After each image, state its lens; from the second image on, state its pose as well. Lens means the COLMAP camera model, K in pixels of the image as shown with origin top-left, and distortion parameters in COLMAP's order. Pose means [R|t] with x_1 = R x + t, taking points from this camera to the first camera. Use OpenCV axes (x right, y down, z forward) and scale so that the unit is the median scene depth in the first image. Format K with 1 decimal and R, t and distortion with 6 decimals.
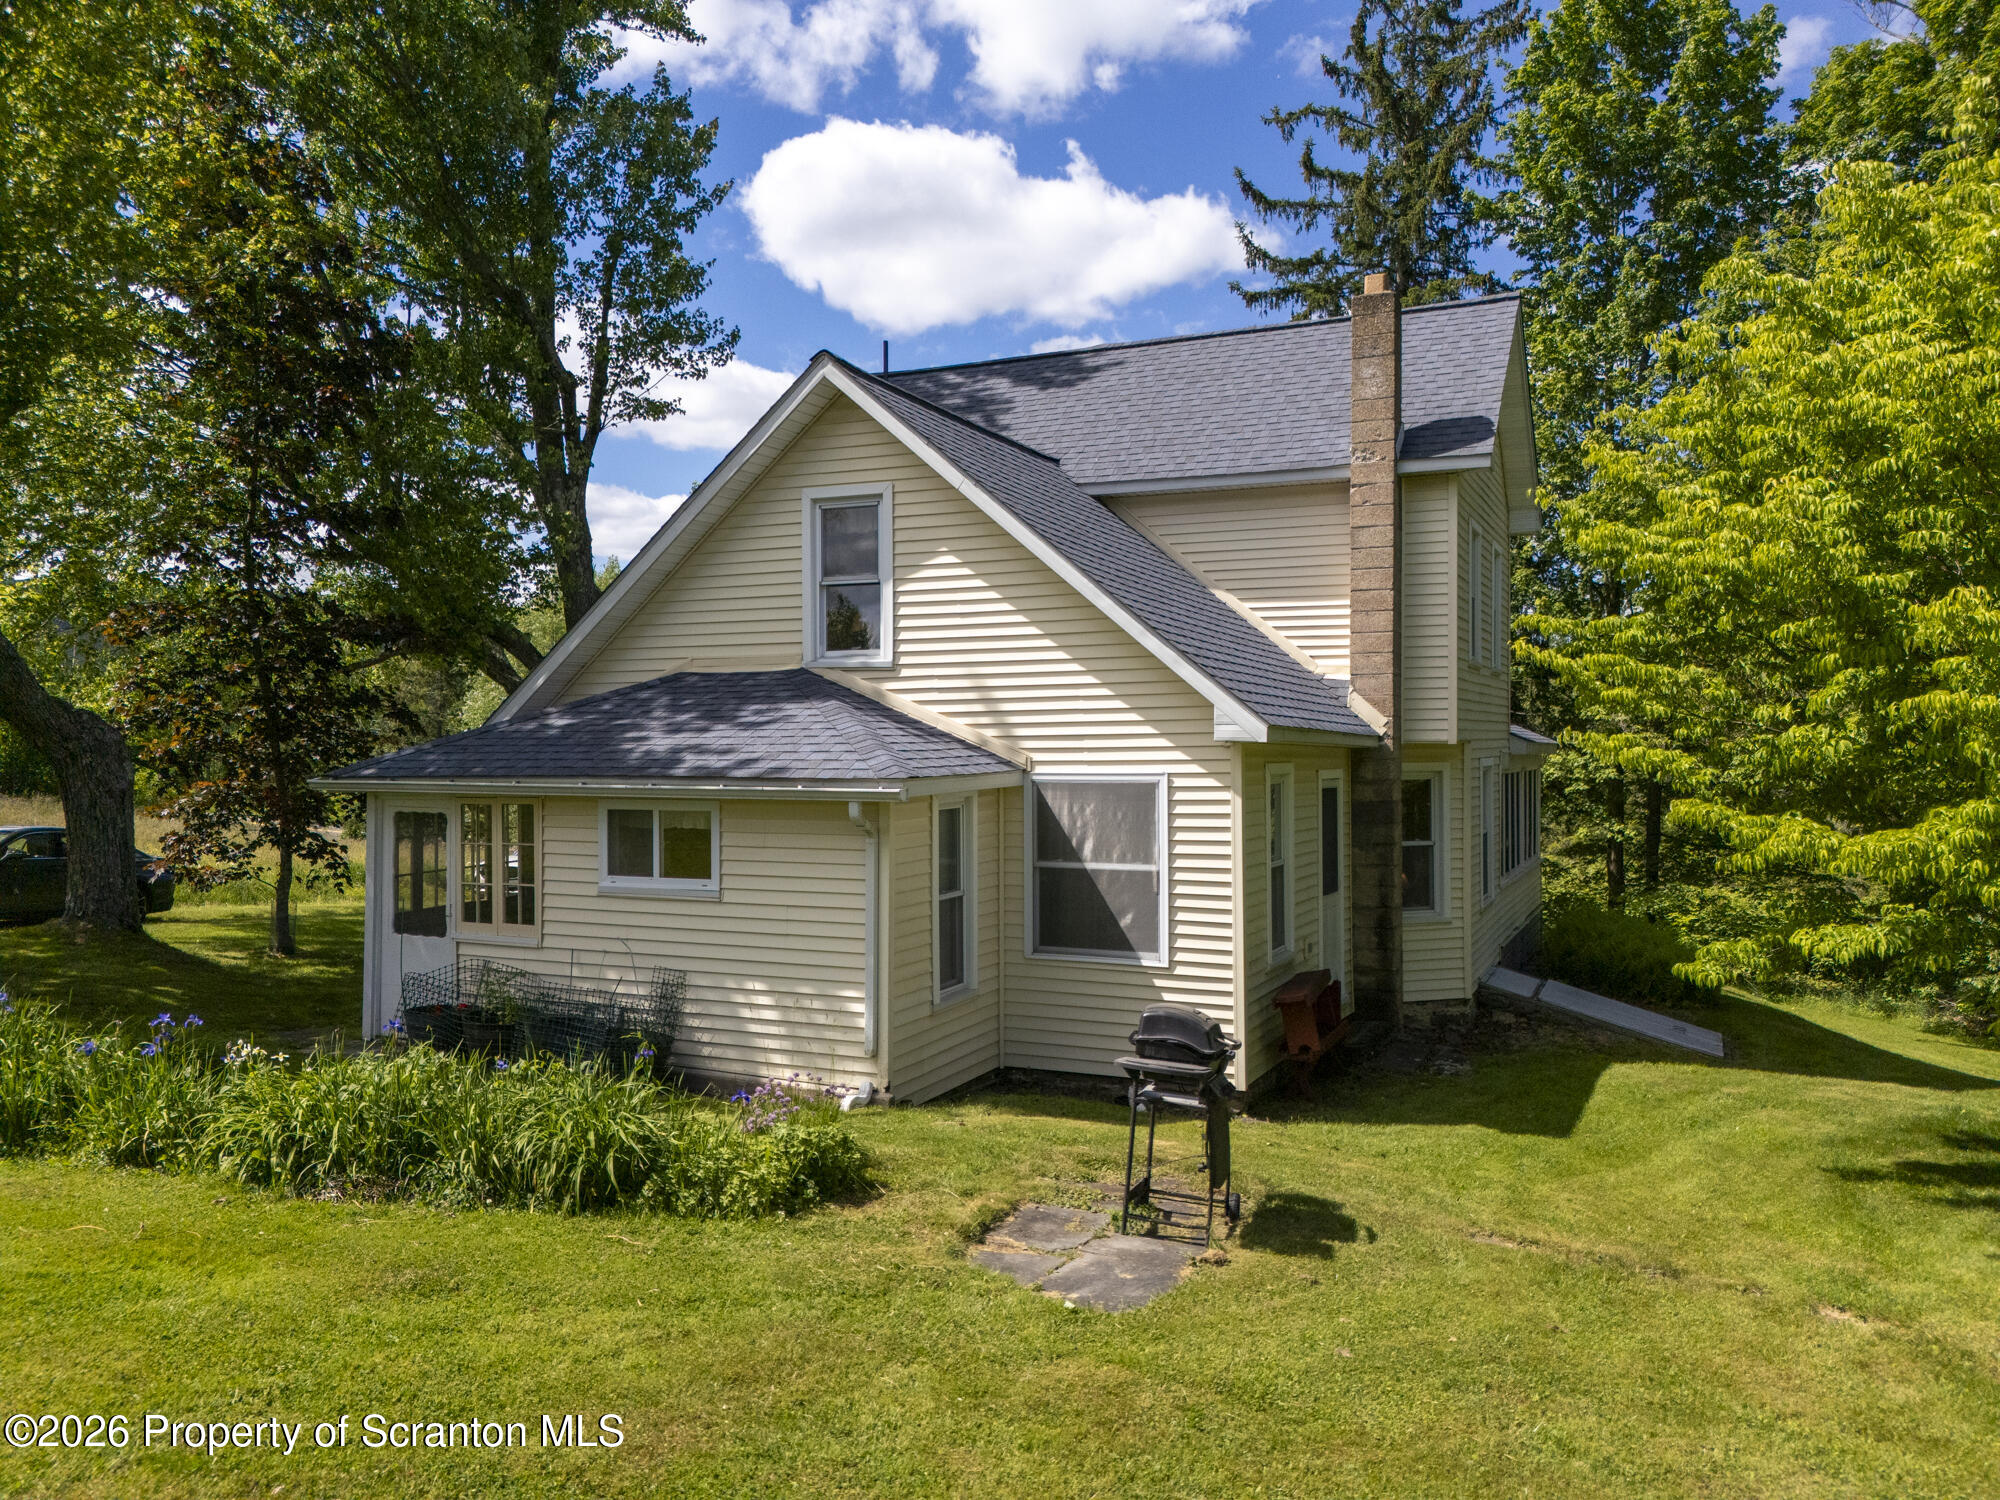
lens RADIAL K [[1499.8, 0, 1025.0], [0, 1499.8, 741.7], [0, 0, 1]] dist [0.055692, -0.004122]
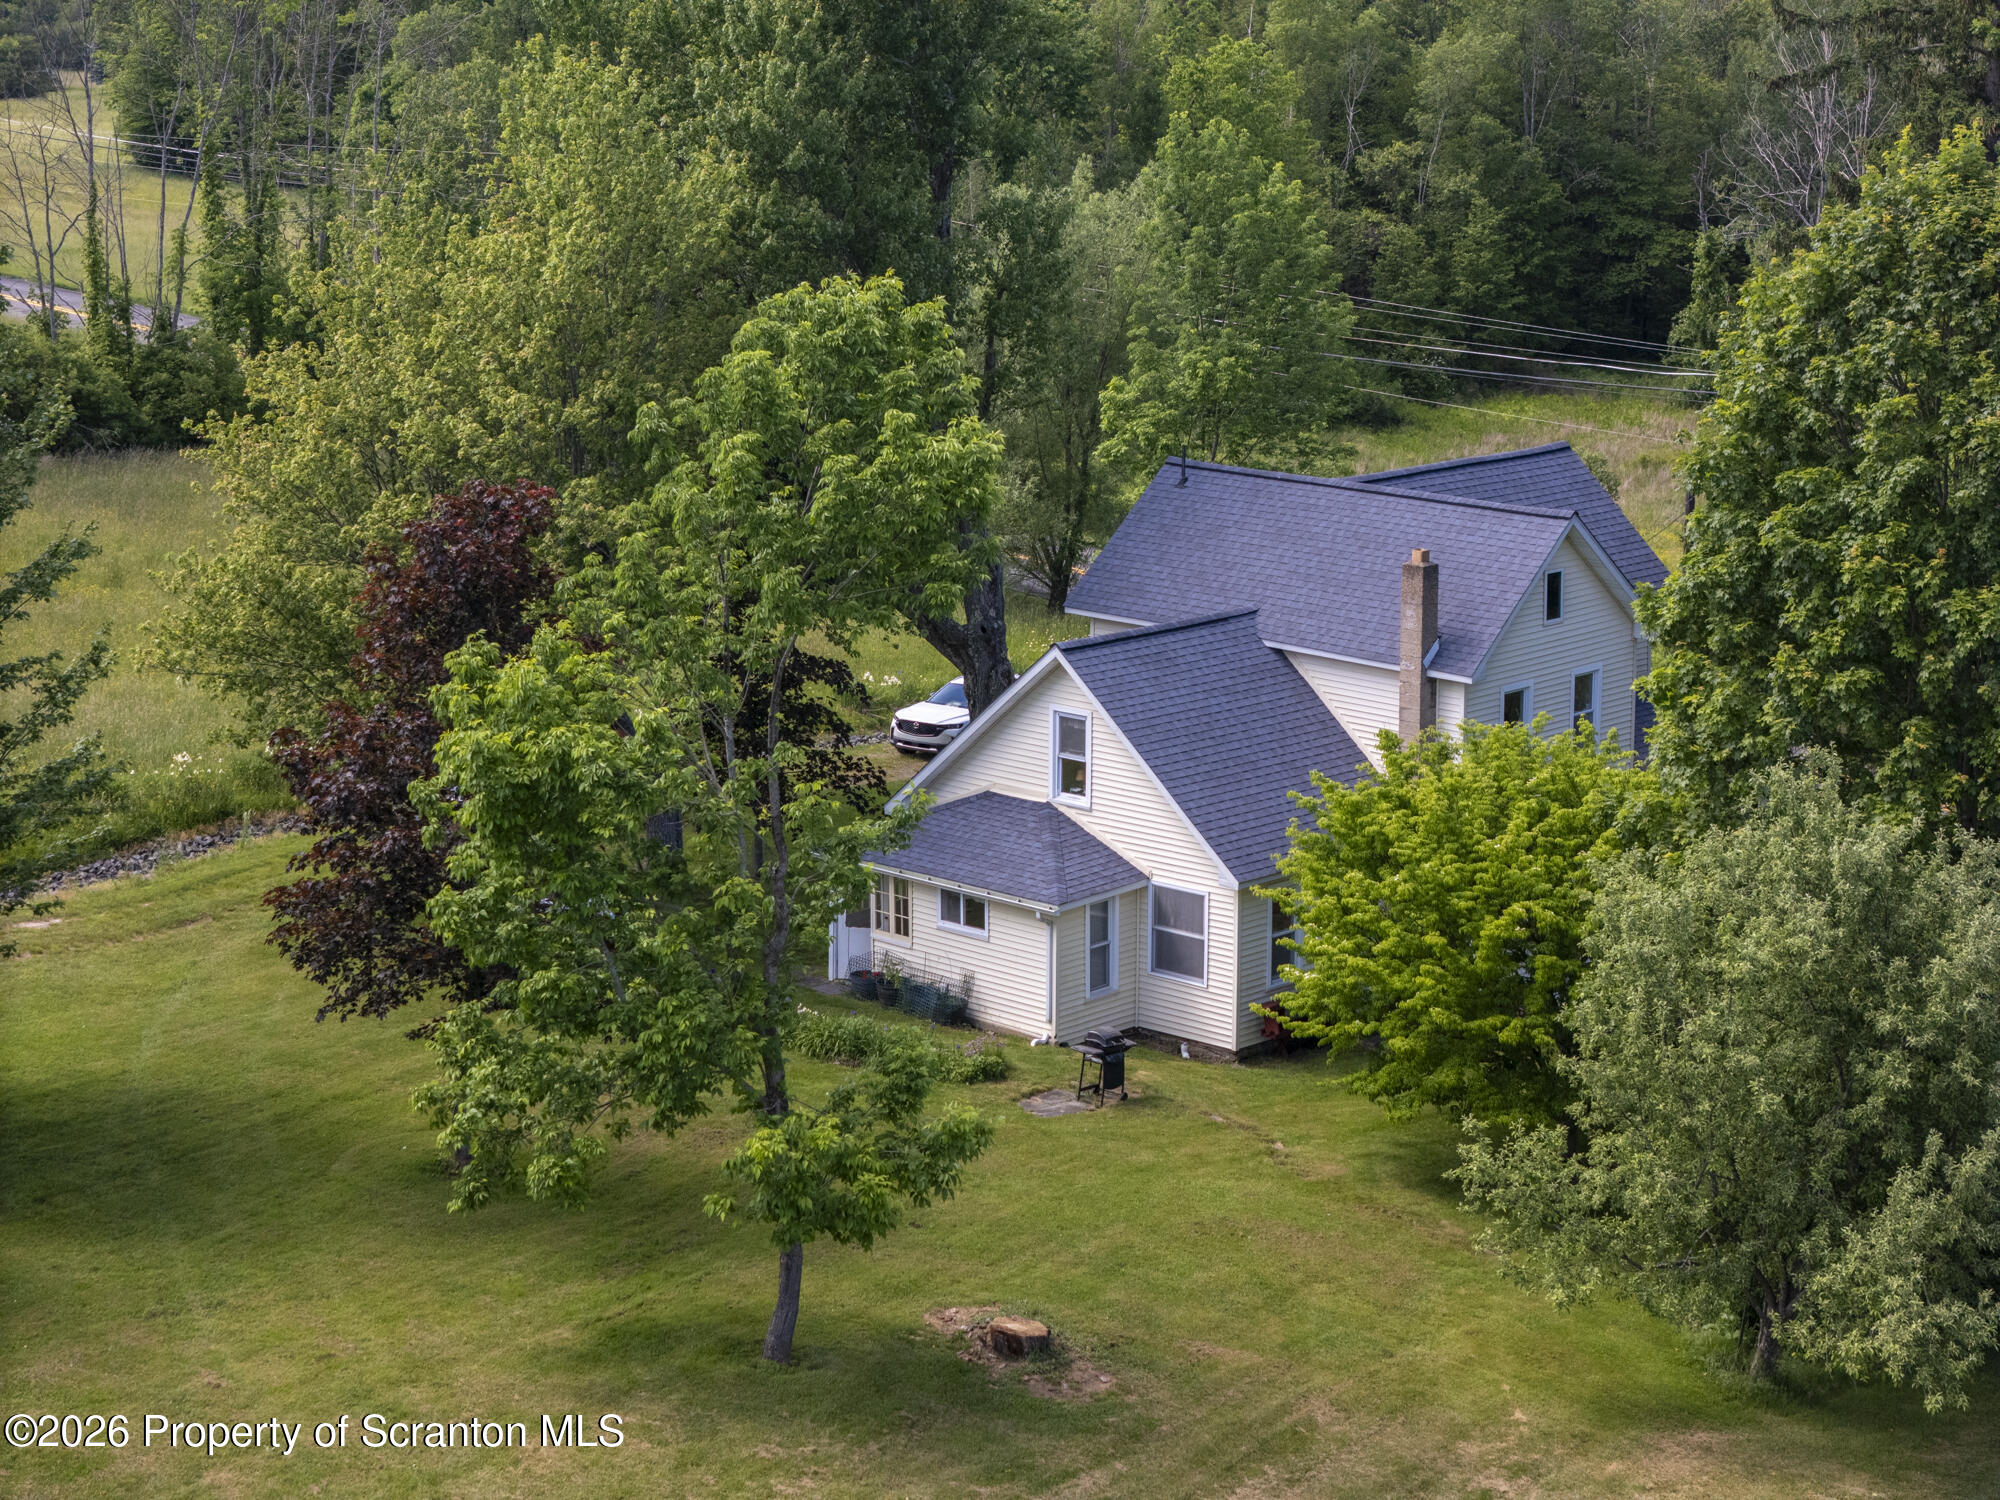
lens RADIAL K [[4037.6, 0, 1000.0], [0, 4037.6, 750.0], [0, 0, 1]] dist [-0.098510, 0.149209]
pose [[0.945460, 0.070969, -0.317912, 1.506997], [-0.001304, 0.976794, 0.214176, -1.294466], [0.325734, -0.202080, 0.923613, -3.942503]]
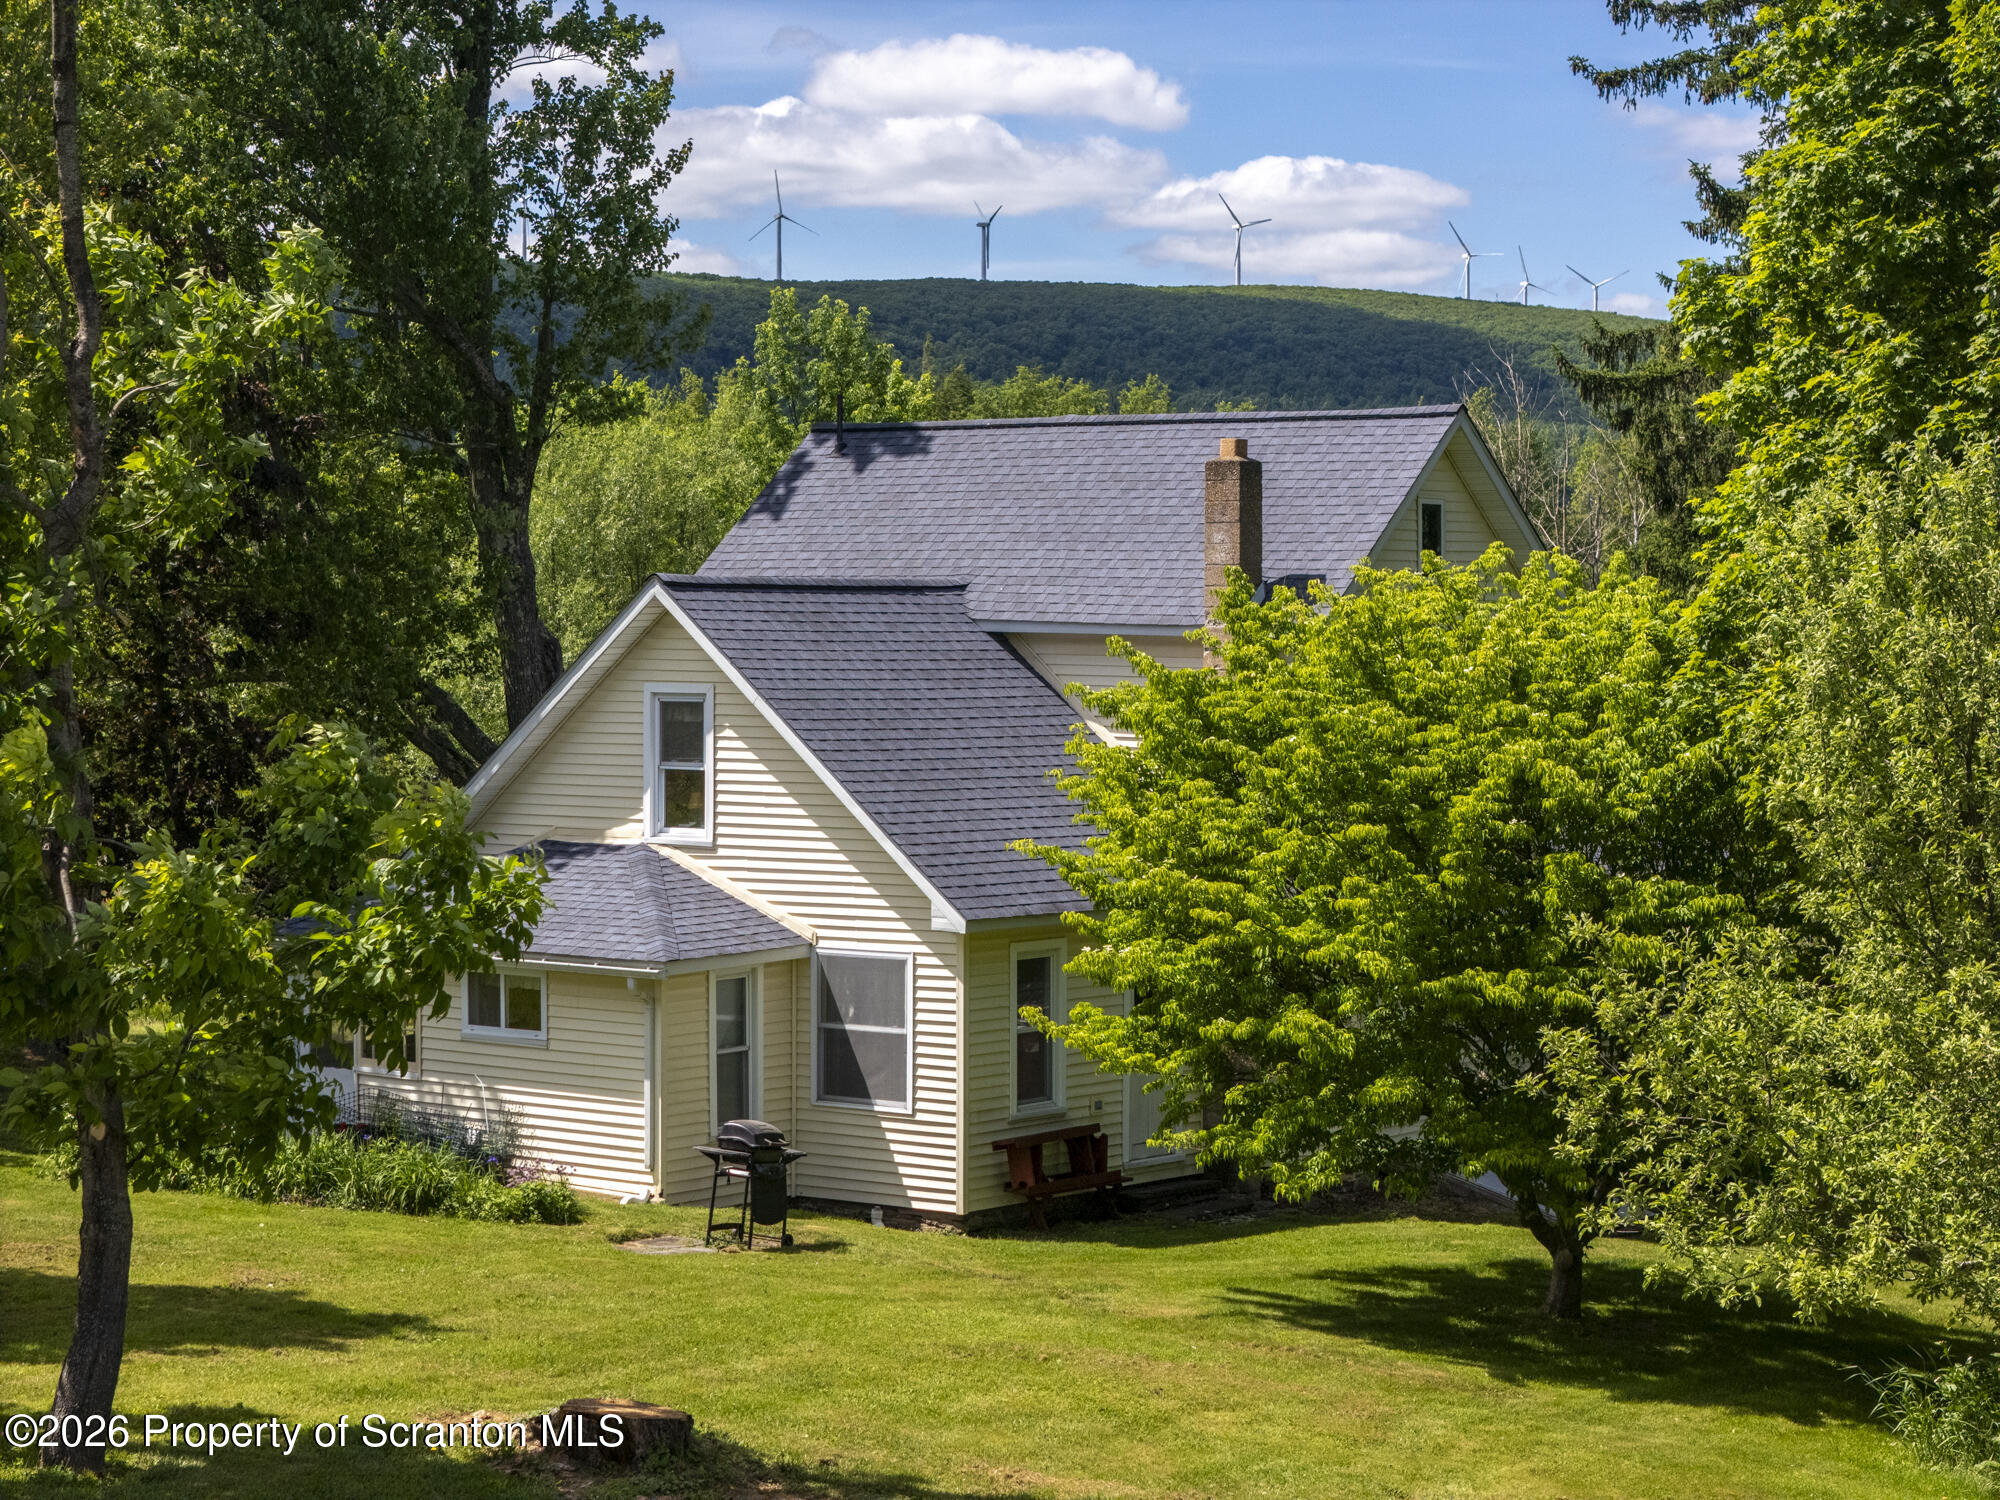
lens RADIAL K [[4127.8, 0, 999.5], [0, 4127.8, 904.5], [0, 0, 1]] dist [-0.092276, -0.109253]
pose [[0.975110, 0.018883, -0.220915, 0.884884], [-0.002921, 0.997374, 0.072361, -0.253975], [0.221702, -0.069915, 0.972605, -2.165445]]
